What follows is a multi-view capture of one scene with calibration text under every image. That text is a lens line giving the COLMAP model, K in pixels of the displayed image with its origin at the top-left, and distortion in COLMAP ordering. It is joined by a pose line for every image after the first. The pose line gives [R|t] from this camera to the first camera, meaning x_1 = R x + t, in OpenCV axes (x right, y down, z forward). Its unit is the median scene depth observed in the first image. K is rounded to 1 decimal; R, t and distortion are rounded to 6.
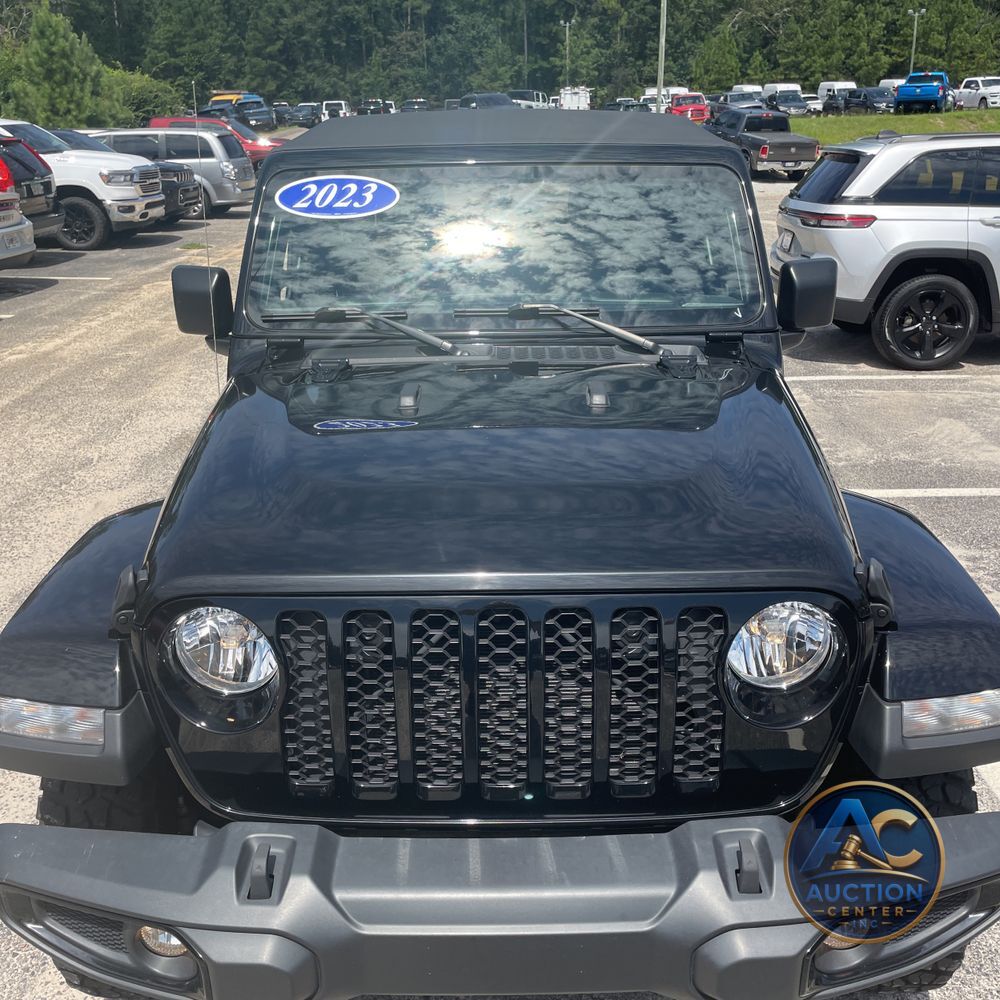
lens RADIAL K [[1009.6, 0, 515.2], [0, 1009.6, 497.9], [0, 0, 1]] dist [0.084511, -0.118750]
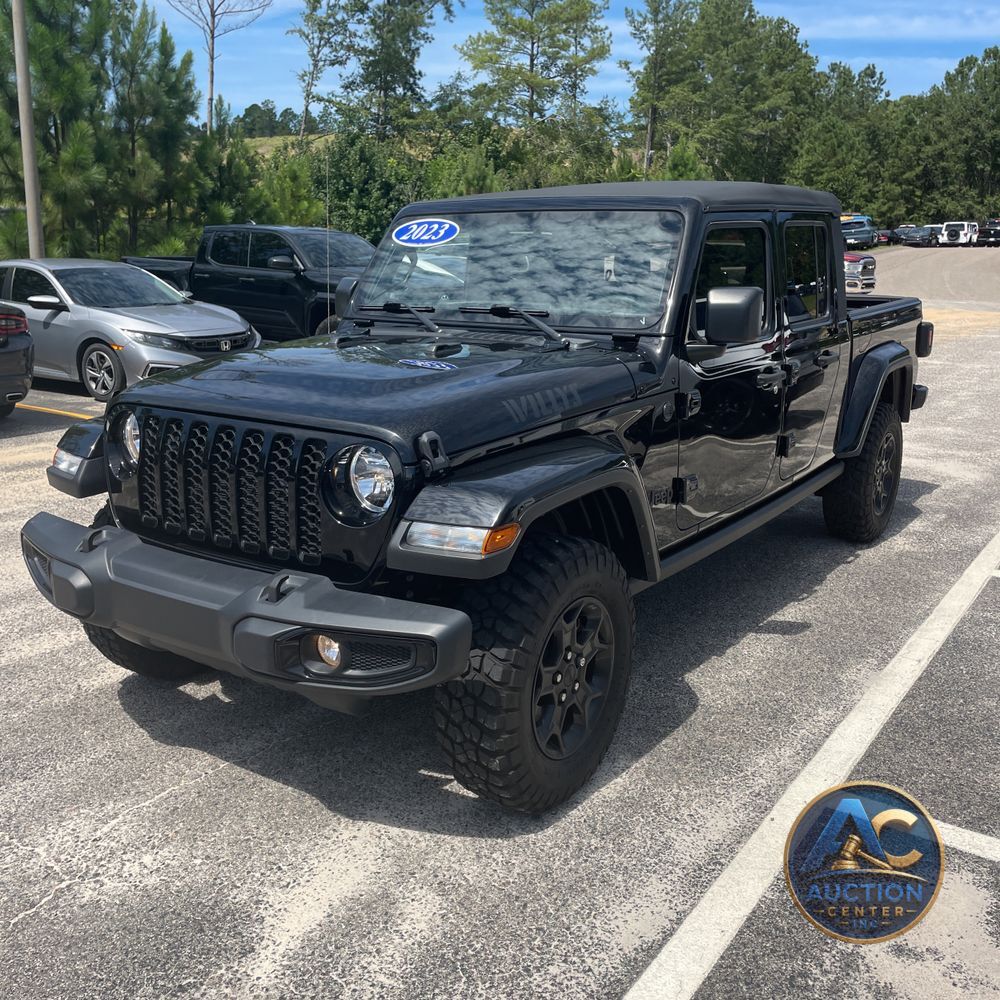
lens RADIAL K [[1010.1, 0, 517.3], [0, 1010.1, 471.0], [0, 0, 1]] dist [0.081478, -0.121868]
pose [[0.835282, 0.134966, -0.533000, 0.136878], [-0.205025, 0.975942, -0.074175, 0.021938], [0.510166, 0.171236, 0.842858, -0.019960]]
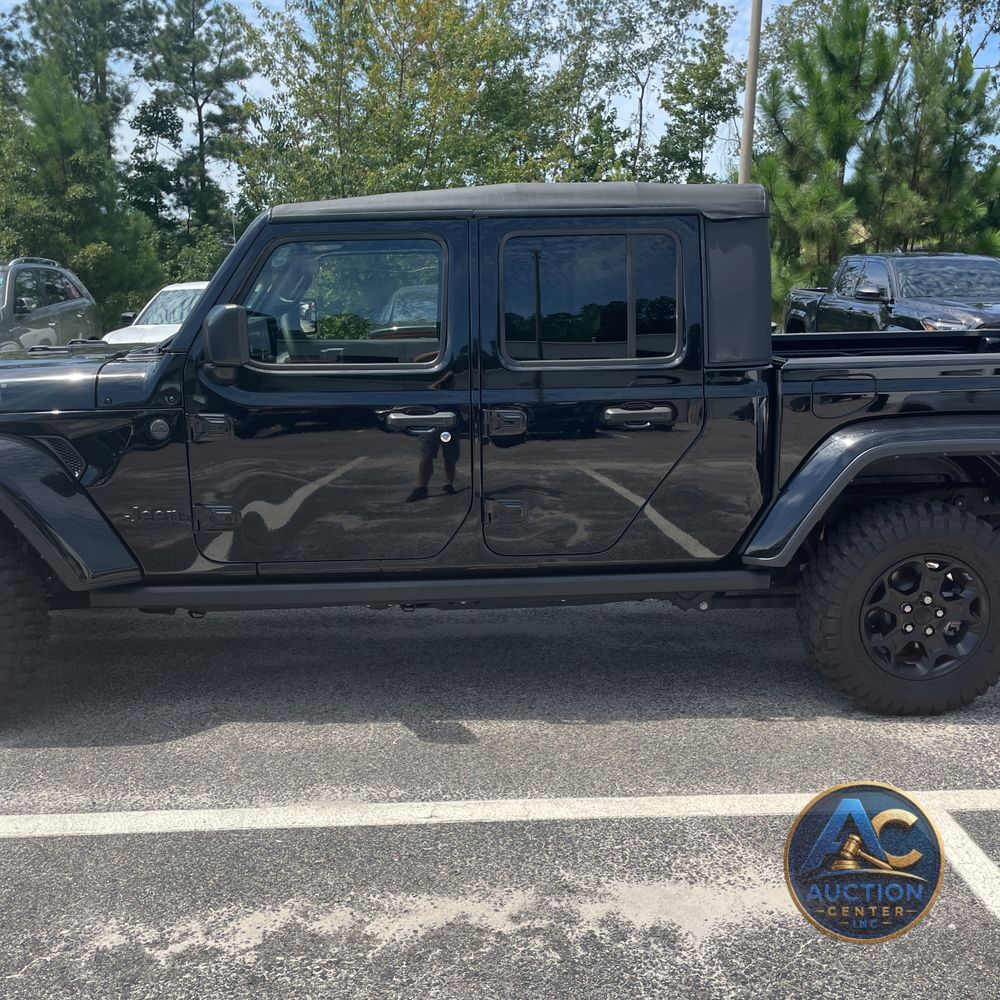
lens RADIAL K [[1003.4, 0, 504.4], [0, 1003.4, 490.0], [0, 0, 1]] dist [0.085625, -0.119563]
pose [[0.064814, 0.211179, -0.975296, 0.258990], [-0.338585, 0.924028, 0.177577, -0.062885], [0.938701, 0.318711, 0.131391, 0.218385]]
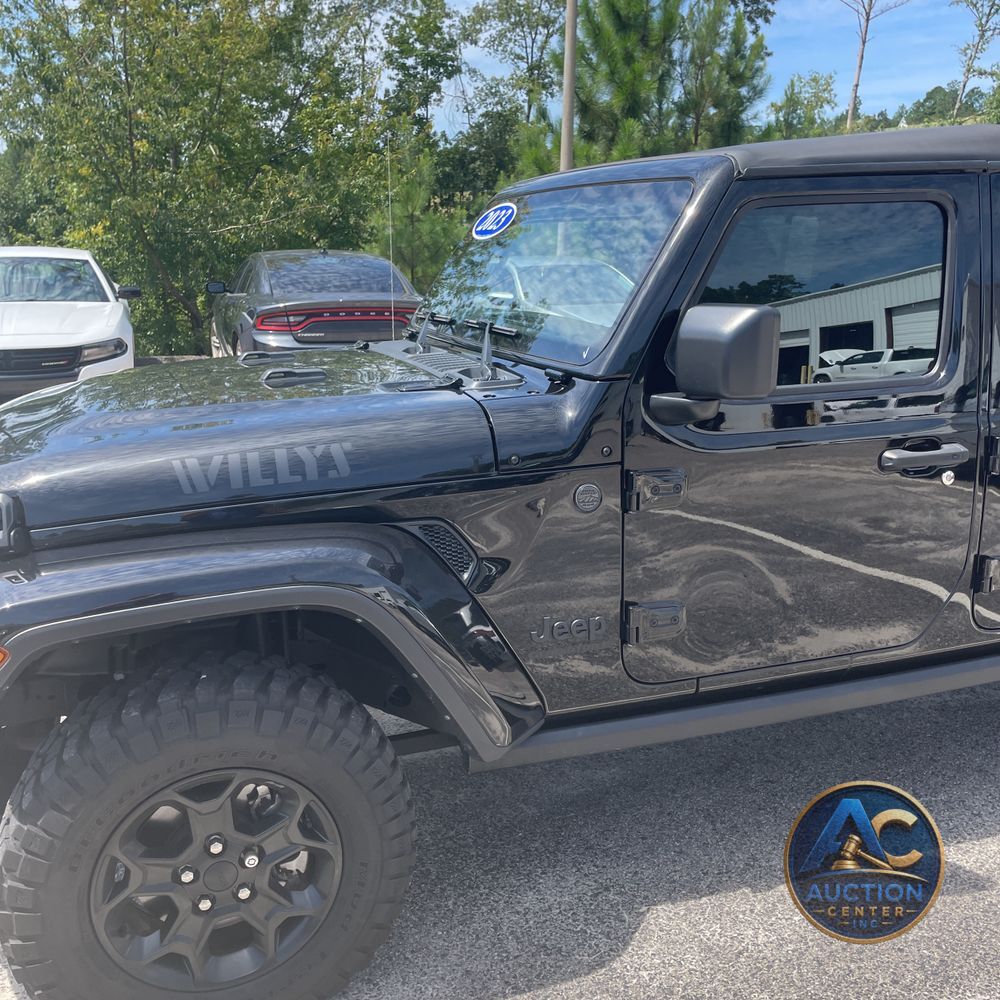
lens RADIAL K [[999.8, 0, 478.9], [0, 999.8, 503.1], [0, 0, 1]] dist [0.098126, -0.150712]
pose [[0.347045, 0.243600, -0.905659, 0.163449], [-0.320048, 0.938470, 0.129784, -0.025152], [0.881549, 0.244814, 0.403655, 0.108569]]
